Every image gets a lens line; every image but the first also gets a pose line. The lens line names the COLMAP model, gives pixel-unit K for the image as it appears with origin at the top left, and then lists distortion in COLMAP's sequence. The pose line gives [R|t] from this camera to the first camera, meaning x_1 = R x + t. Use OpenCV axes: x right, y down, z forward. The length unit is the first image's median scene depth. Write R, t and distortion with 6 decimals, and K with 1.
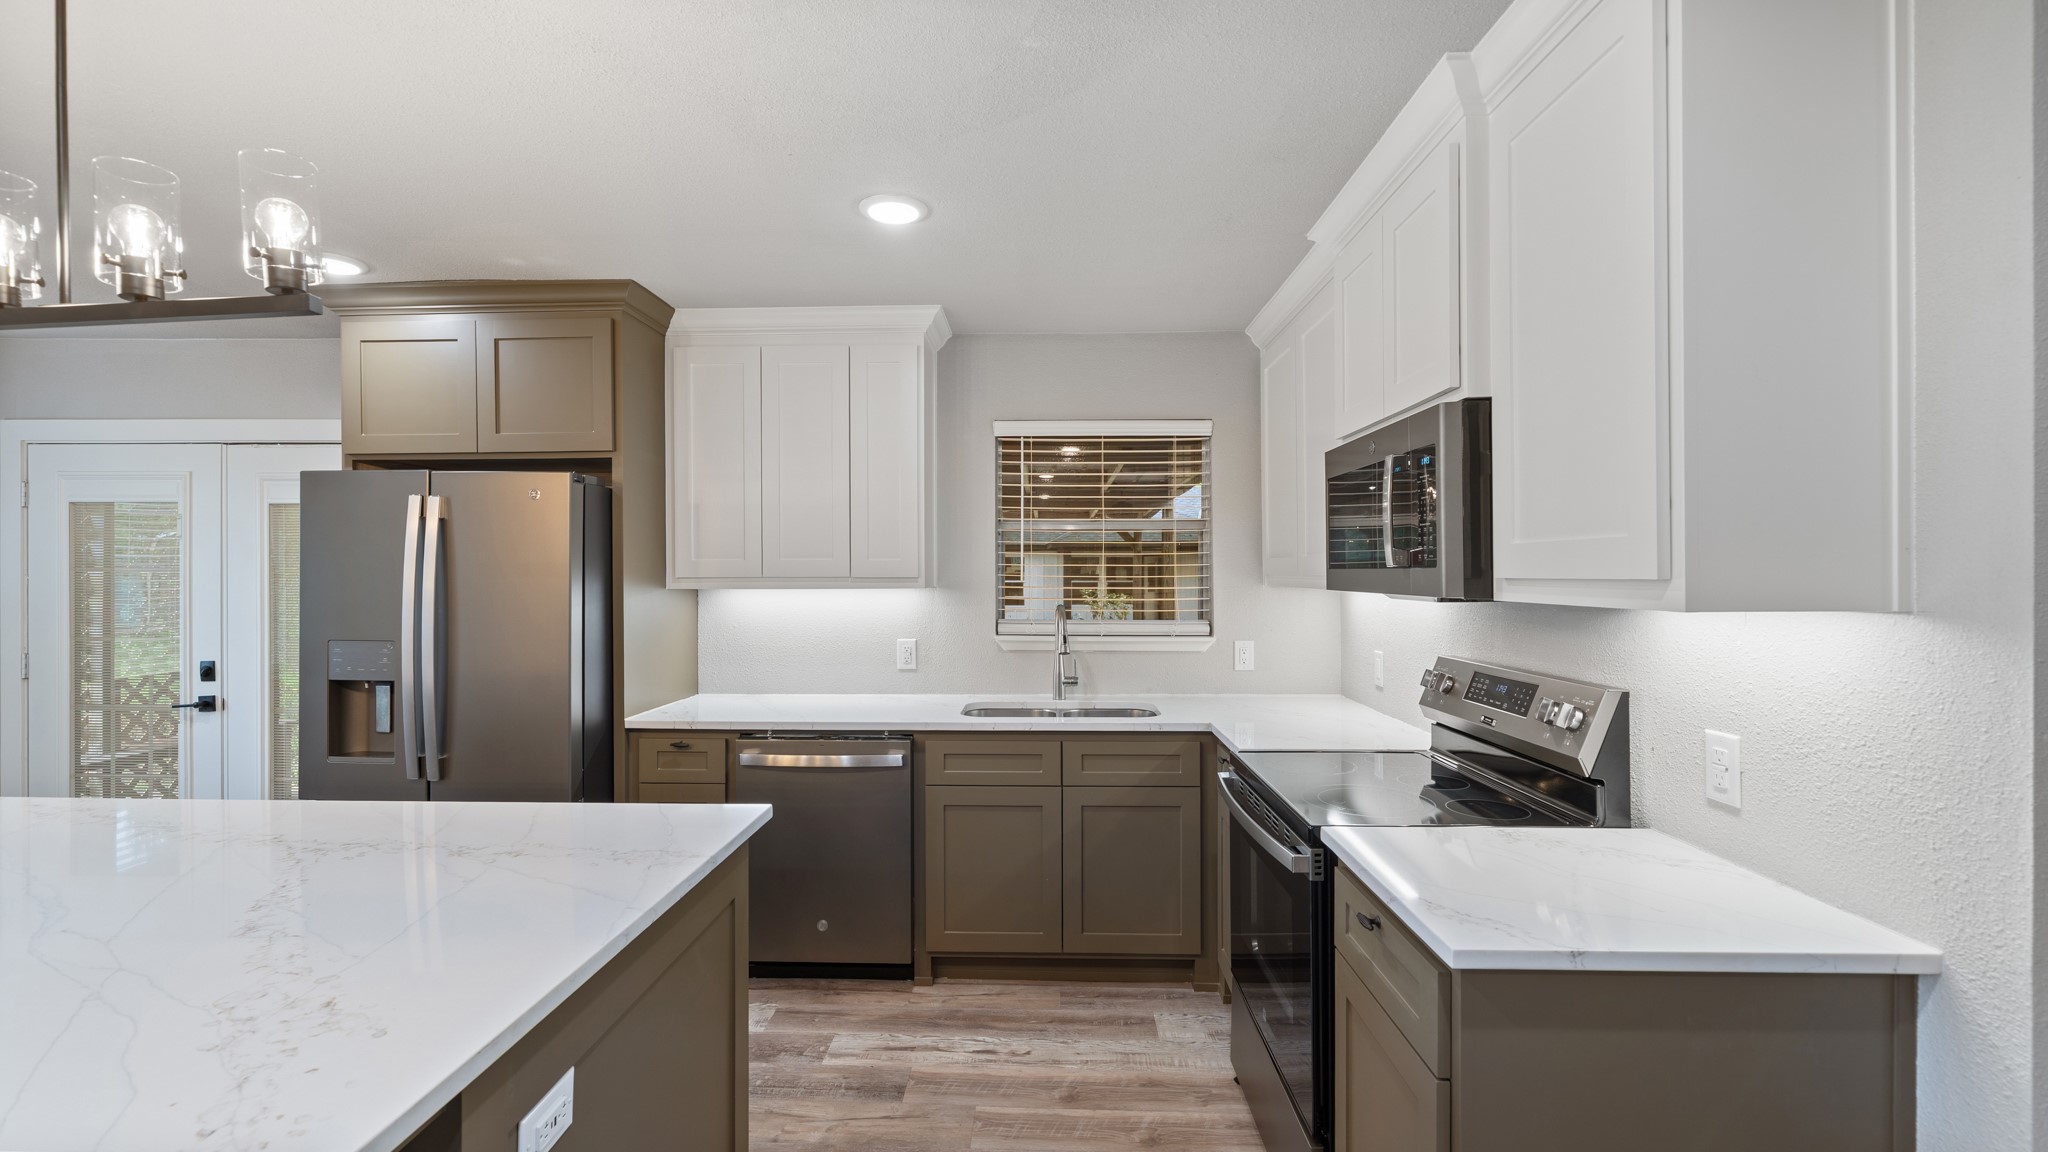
lens RADIAL K [[897.5, 0, 1016.4], [0, 897.5, 572.0], [0, 0, 1]] dist [-0.001797, -0.000050]
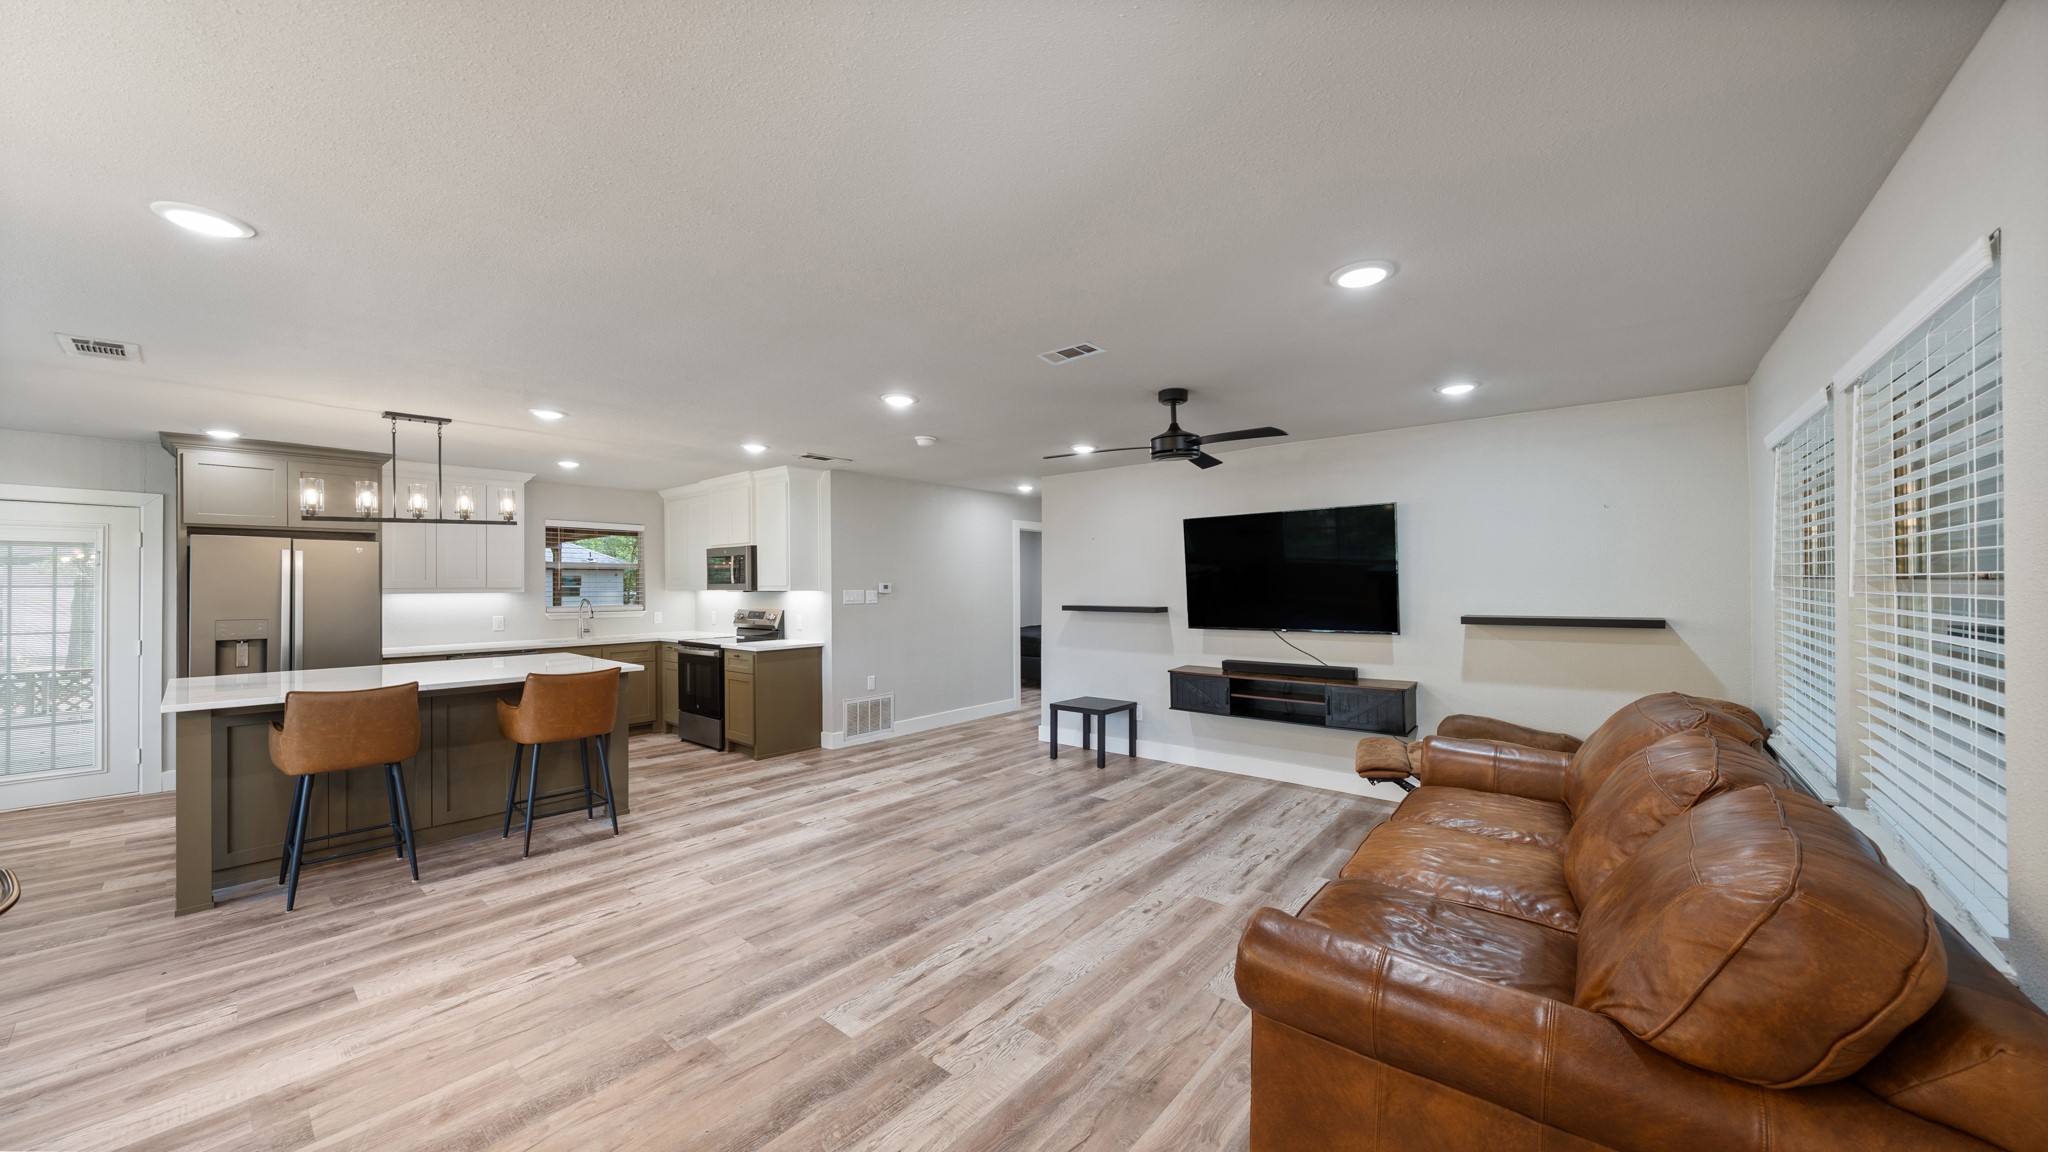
lens RADIAL K [[710.1, 0, 1027.5], [0, 710.1, 580.6], [0, 0, 1]] dist [-0.008155, -0.000012]
pose [[0.614454, 0.001649, 0.788951, -0.826334], [0.004895, 0.999971, -0.005902, 0.005324], [-0.788937, 0.007488, 0.614428, -1.292259]]
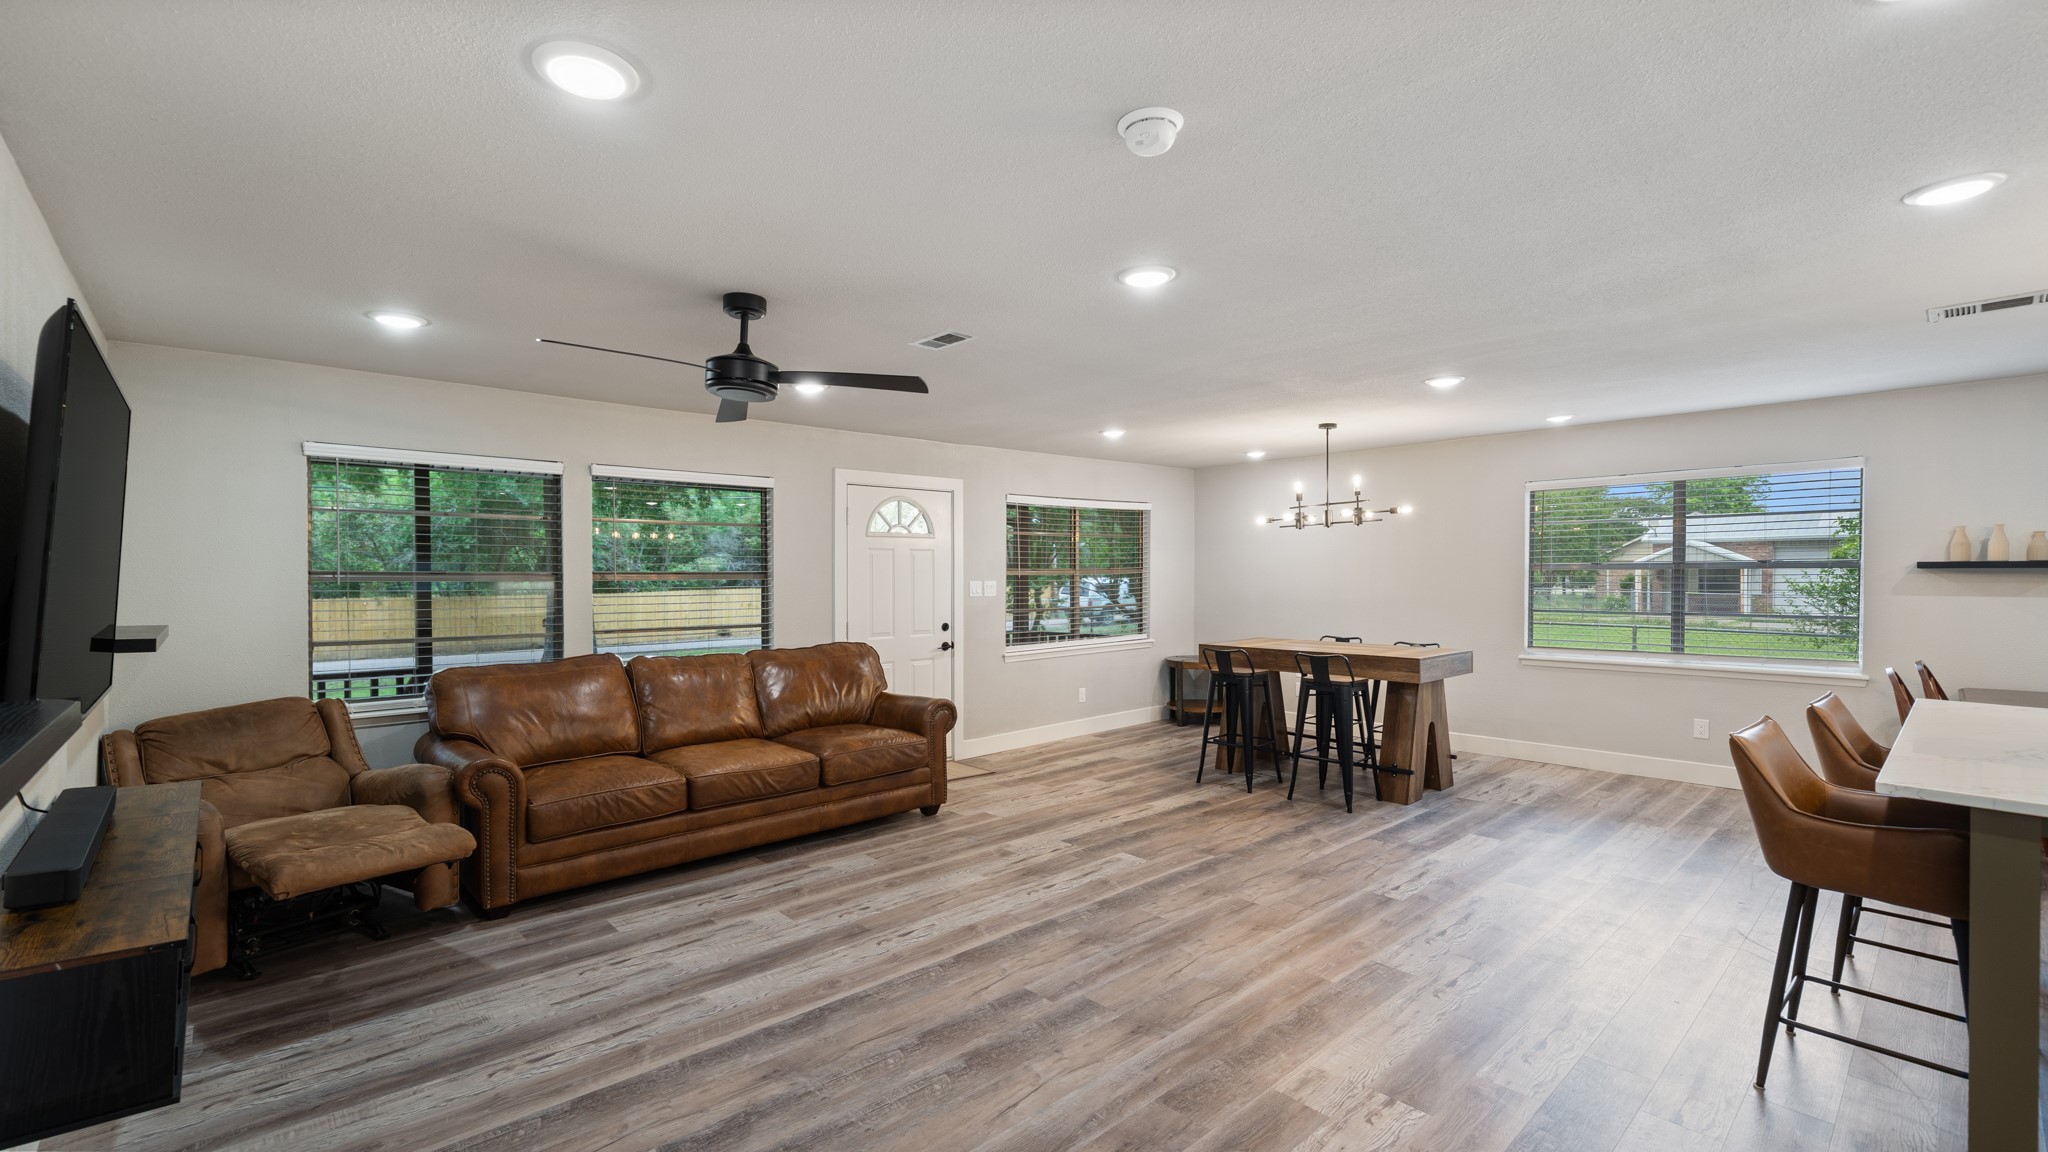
lens RADIAL K [[867.5, 0, 1024.0], [0, 867.5, 576.0], [0, 0, 1]] dist [-0.000573, 0.000088]
pose [[-0.714784, 0.007434, -0.699306, 0.729386], [0.003004, 0.999967, 0.007559, -0.000136], [0.699339, 0.003303, -0.714783, 0.187231]]
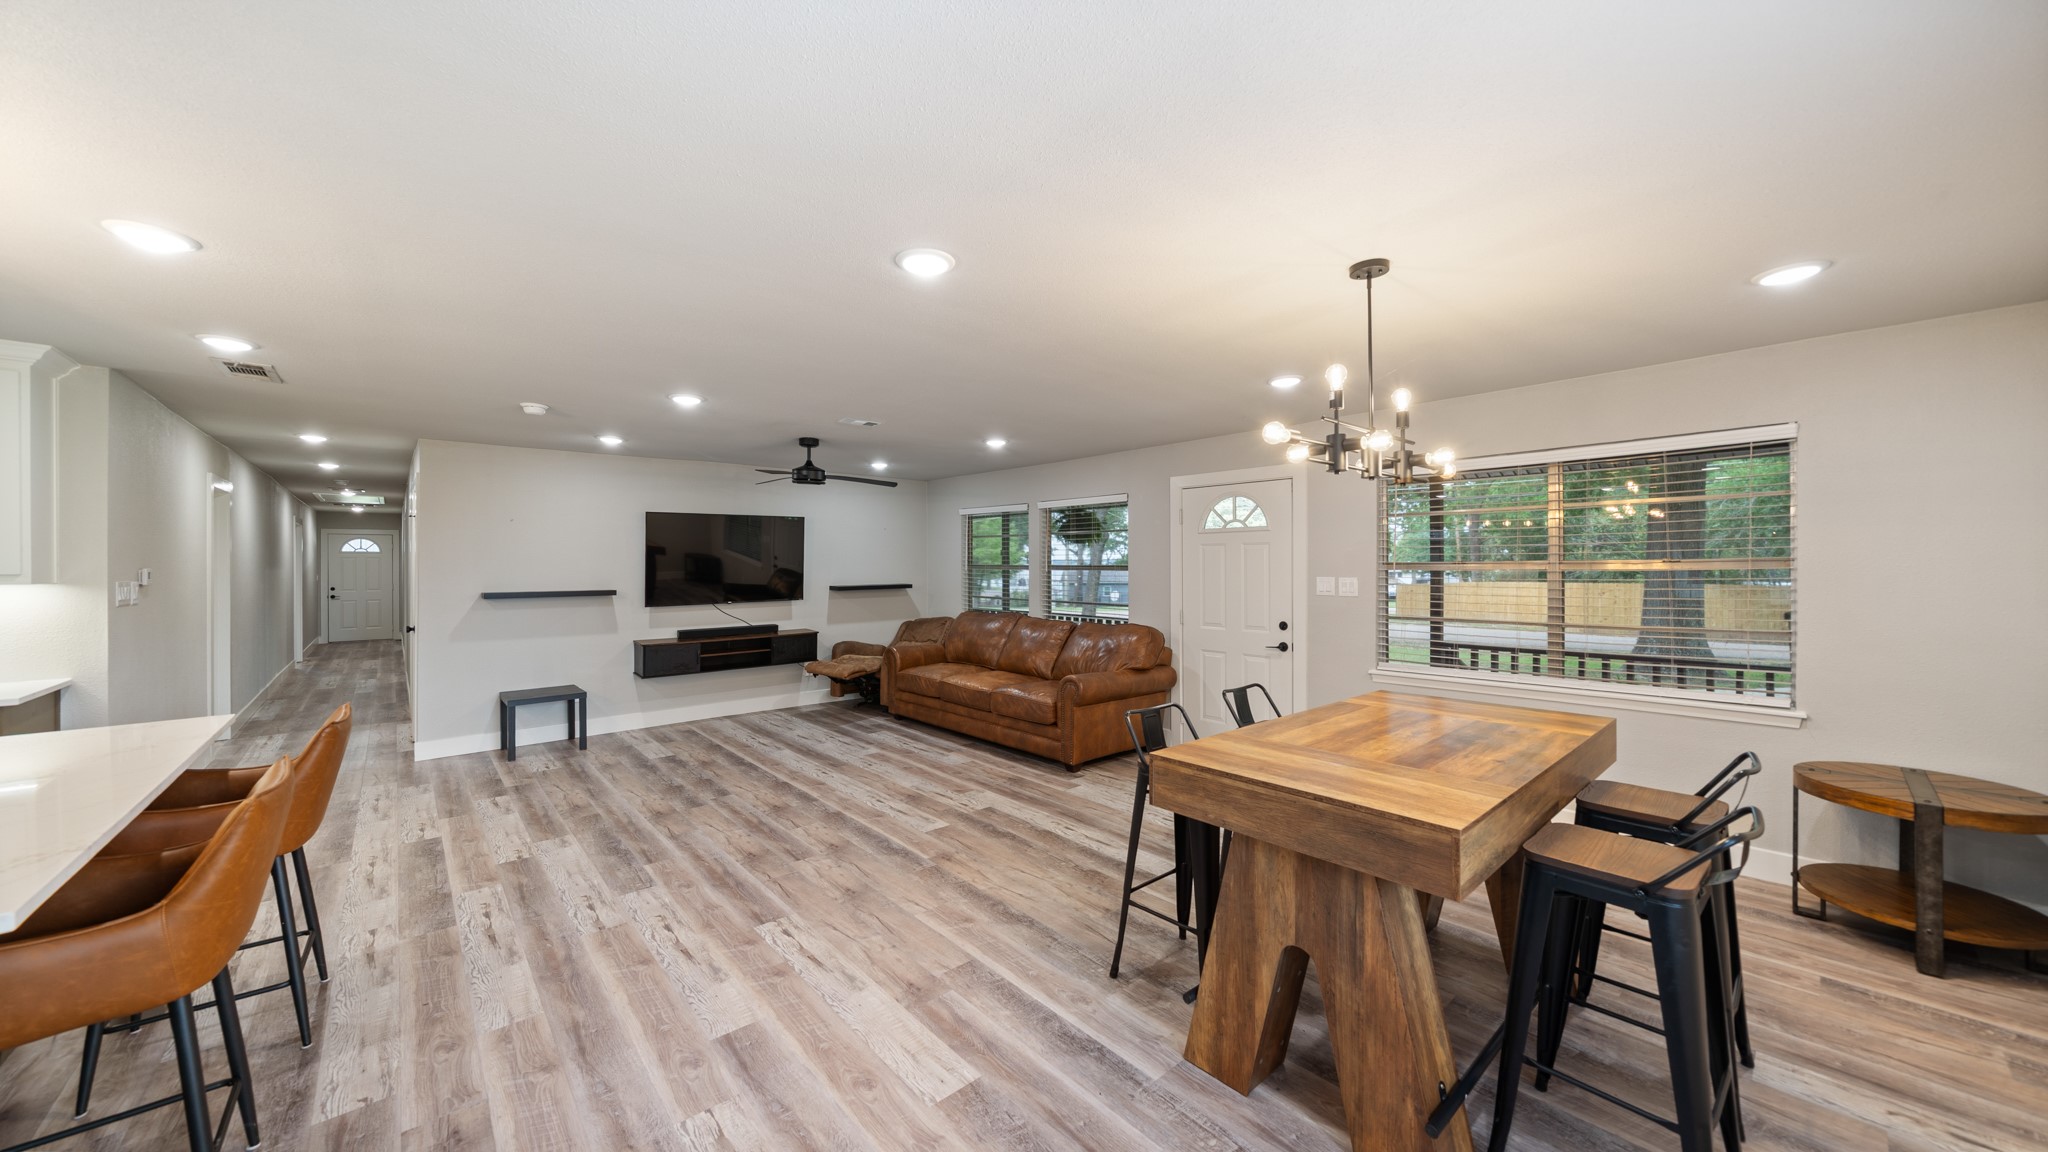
lens RADIAL K [[709.6, 0, 1018.8], [0, 709.6, 560.8], [0, 0, 1]] dist [-0.007597, -0.000036]
pose [[-0.687646, 0.006306, 0.726019, -1.377457], [0.005068, 0.999980, -0.003885, -0.003876], [-0.726028, 0.001008, -0.687664, 0.070655]]
